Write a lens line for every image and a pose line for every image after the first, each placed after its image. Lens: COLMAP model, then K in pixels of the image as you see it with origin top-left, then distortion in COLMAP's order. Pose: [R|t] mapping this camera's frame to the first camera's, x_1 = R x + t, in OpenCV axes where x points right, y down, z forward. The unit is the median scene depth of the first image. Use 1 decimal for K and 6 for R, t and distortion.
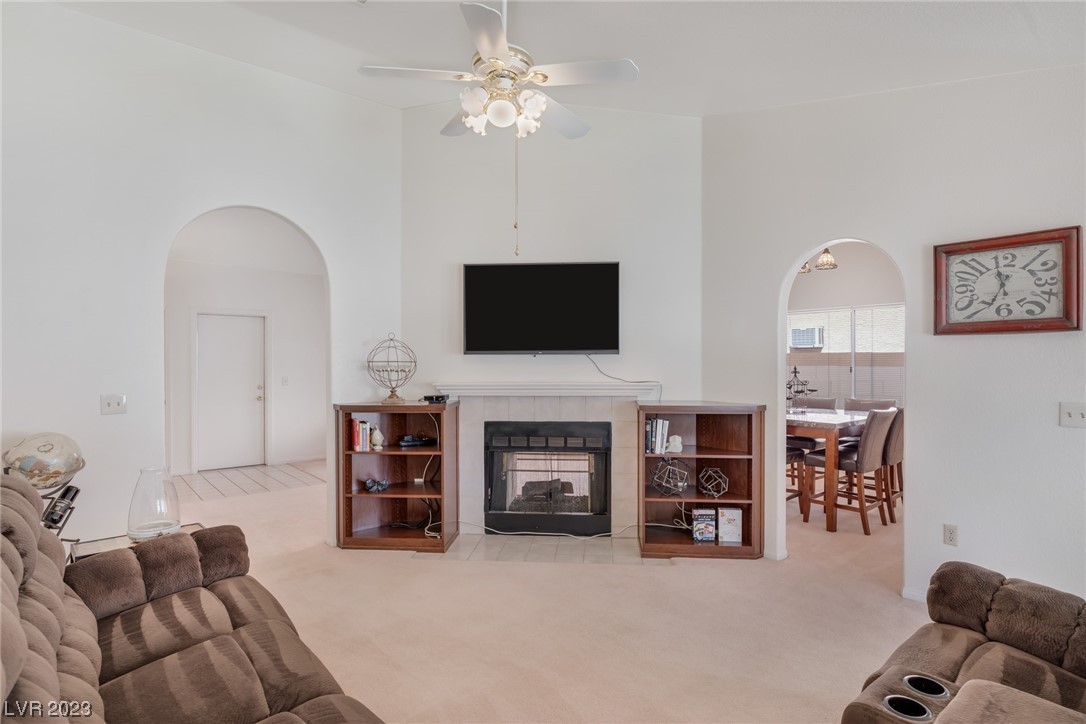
lens RADIAL K [[561.1, 0, 546.6], [0, 561.1, 364.2], [0, 0, 1]] dist [-0.001942, -0.000391]
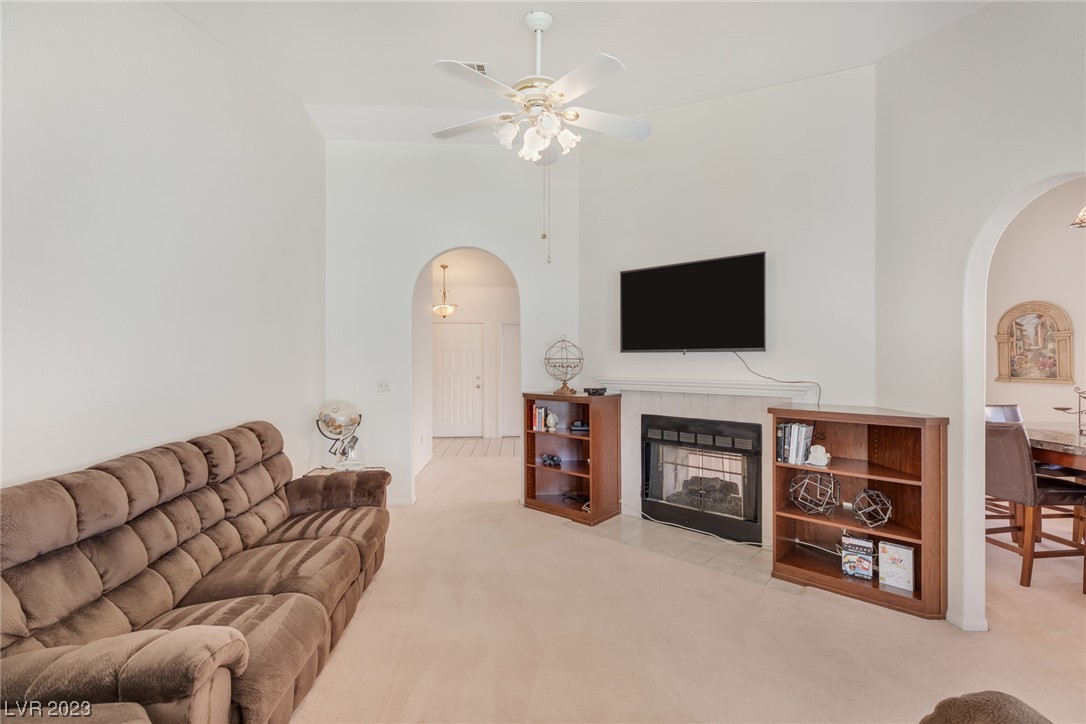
lens RADIAL K [[485.9, 0, 548.6], [0, 485.9, 356.8], [0, 0, 1]] dist [0.002276, 0.000229]
pose [[0.802636, -0.000756, -0.596469, 0.341836], [-0.004852, 0.999958, -0.007797, -0.000785], [0.596449, 0.009152, 0.802599, 0.153029]]
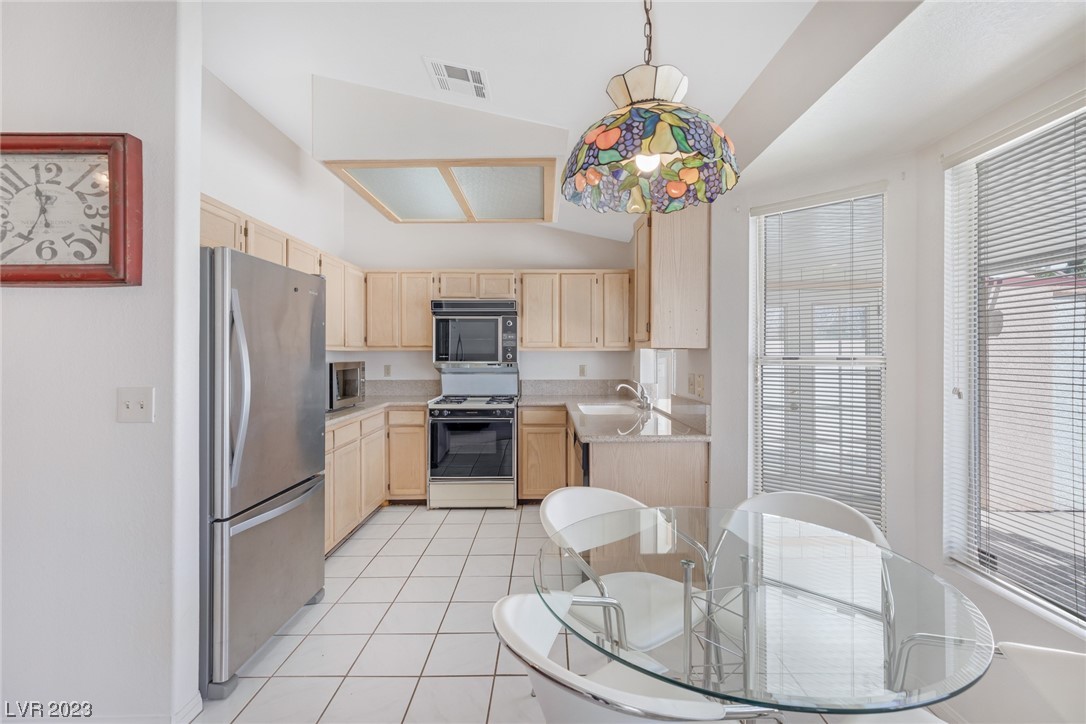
lens RADIAL K [[492.8, 0, 547.1], [0, 492.8, 349.8], [0, 0, 1]] dist [0.003597, 0.000415]
pose [[0.639730, 0.006435, 0.768573, 0.542277], [0.004252, 0.999920, -0.011912, 0.021055], [-0.768588, 0.010889, 0.639651, 0.136153]]
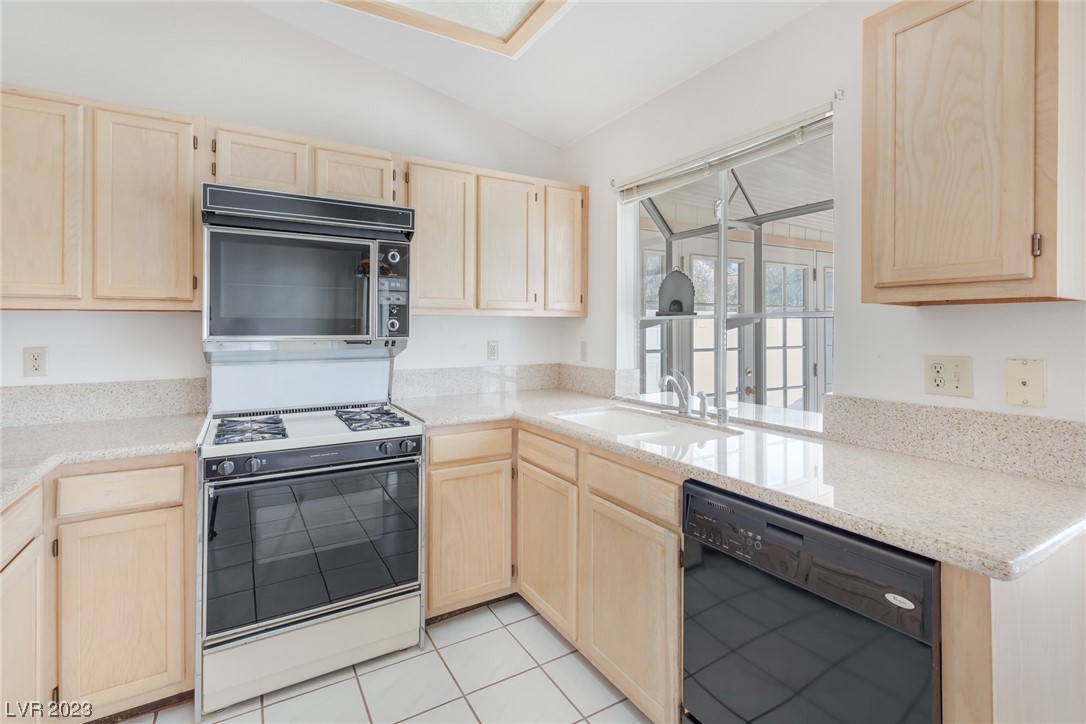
lens RADIAL K [[503.3, 0, 544.6], [0, 503.3, 324.4], [0, 0, 1]] dist [0.001404, 0.000183]
pose [[0.155474, 0.009043, 0.987799, 0.818081], [0.003807, 0.999945, -0.009754, 0.027490], [-0.987833, 0.005277, 0.155431, 0.650571]]
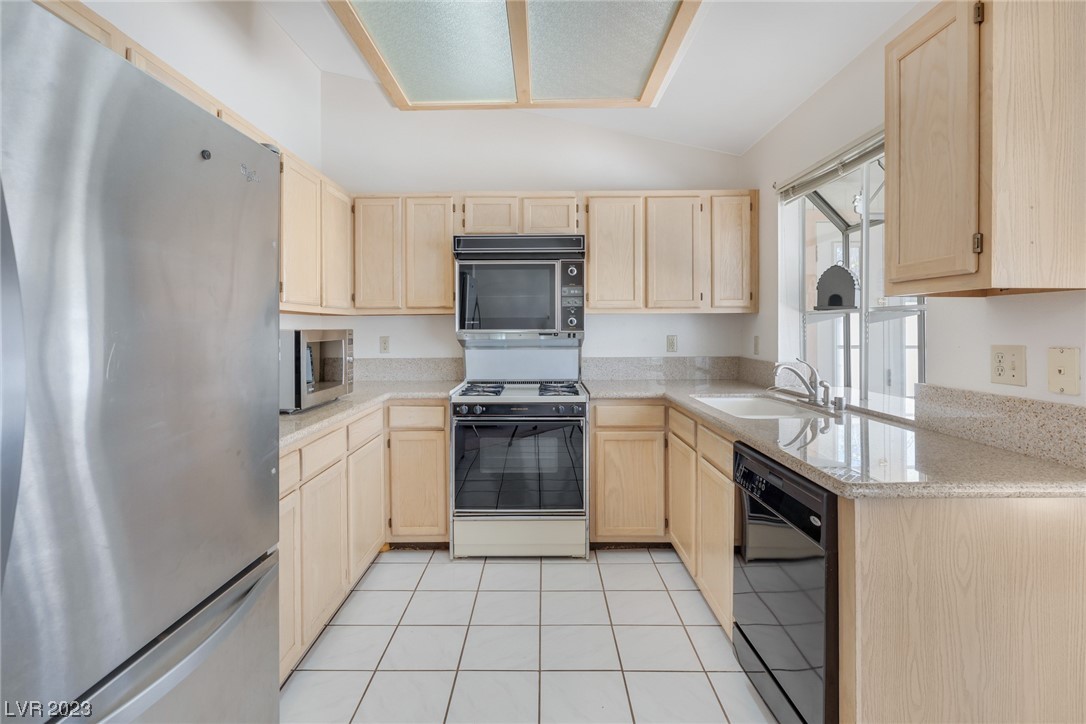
lens RADIAL K [[531.2, 0, 535.9], [0, 531.2, 325.5], [0, 0, 1]] dist [-0.014307, 0.000059]
pose [[0.650940, 0.002134, 0.759126, 0.709687], [0.007142, 0.999935, -0.008935, 0.034102], [-0.759096, 0.011238, 0.650882, 0.436840]]
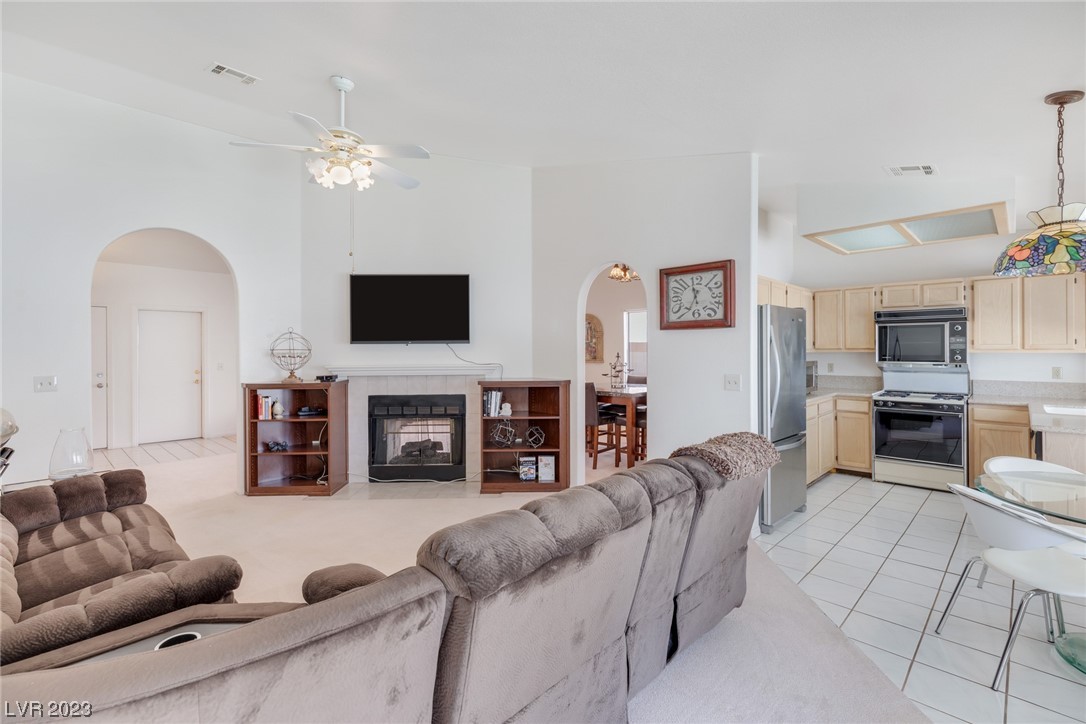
lens RADIAL K [[492.8, 0, 547.1], [0, 492.8, 349.8], [0, 0, 1]] dist [0.003597, 0.000415]
pose [[0.994497, -0.003877, 0.104698, 0.202431], [0.004336, 0.999982, -0.004163, 0.003230], [-0.104680, 0.004594, 0.994495, -0.197779]]
